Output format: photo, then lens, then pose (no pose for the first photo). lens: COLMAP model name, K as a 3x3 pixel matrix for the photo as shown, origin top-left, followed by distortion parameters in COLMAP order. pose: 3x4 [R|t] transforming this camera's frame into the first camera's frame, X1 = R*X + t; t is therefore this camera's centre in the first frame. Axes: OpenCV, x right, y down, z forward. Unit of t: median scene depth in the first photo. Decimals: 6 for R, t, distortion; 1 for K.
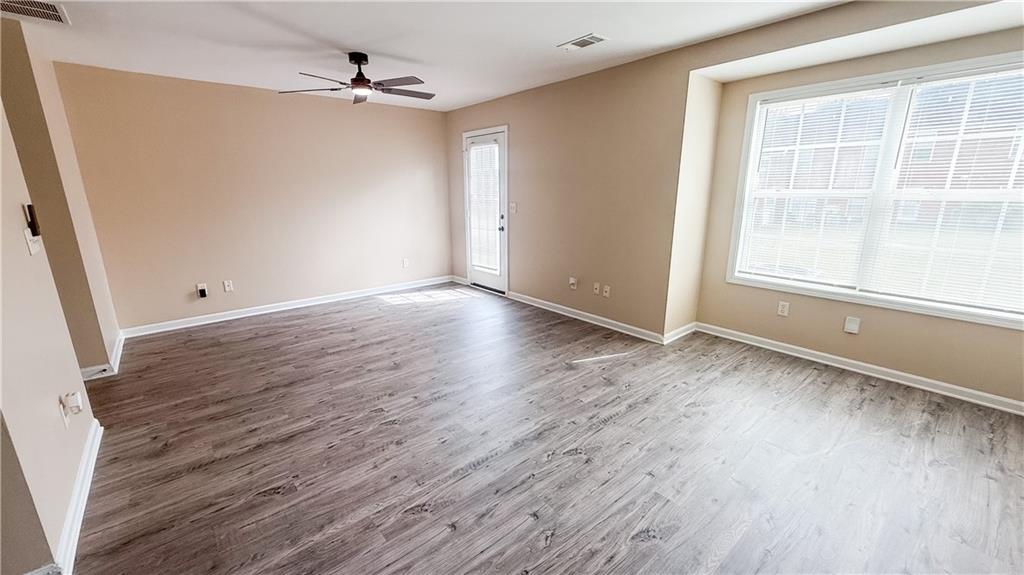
lens RADIAL K [[407.8, 0, 511.7], [0, 407.8, 286.9], [0, 0, 1]] dist [-0.001317, 0.000216]
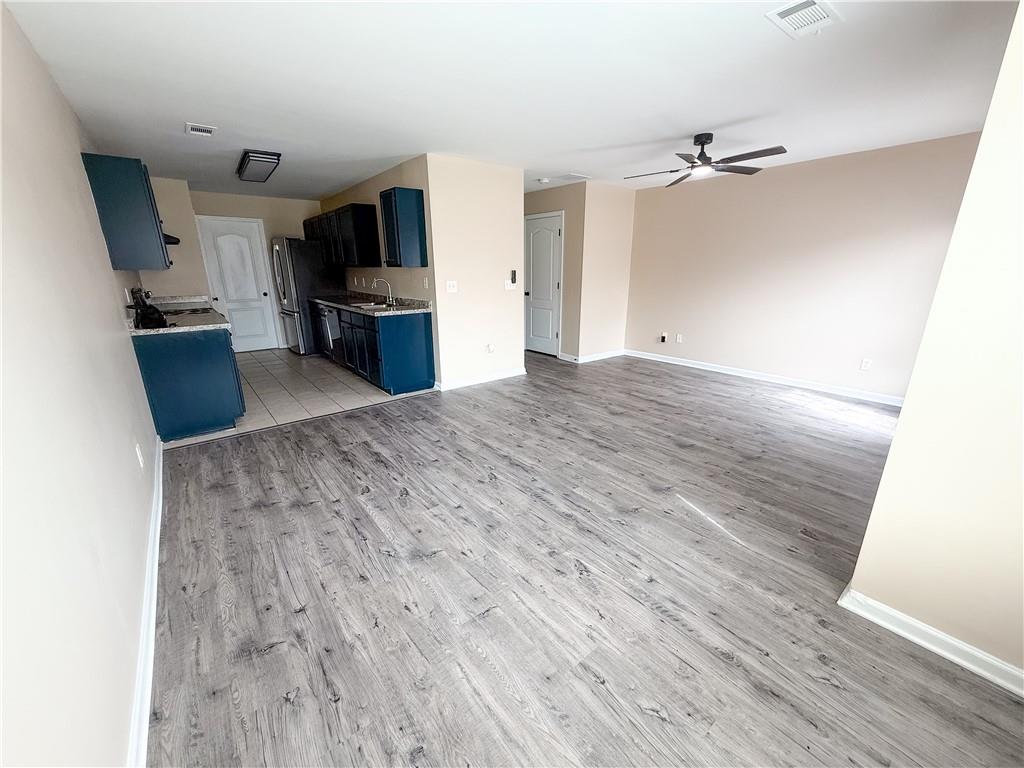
lens RADIAL K [[407.7, 0, 513.3], [0, 407.7, 383.8], [0, 0, 1]] dist [0.000281, 0.000083]
pose [[-0.028479, 0.282156, -0.958946, 0.822162], [-0.229808, 0.931790, 0.280991, -0.148909], [0.972819, 0.228376, 0.038305, 0.610511]]
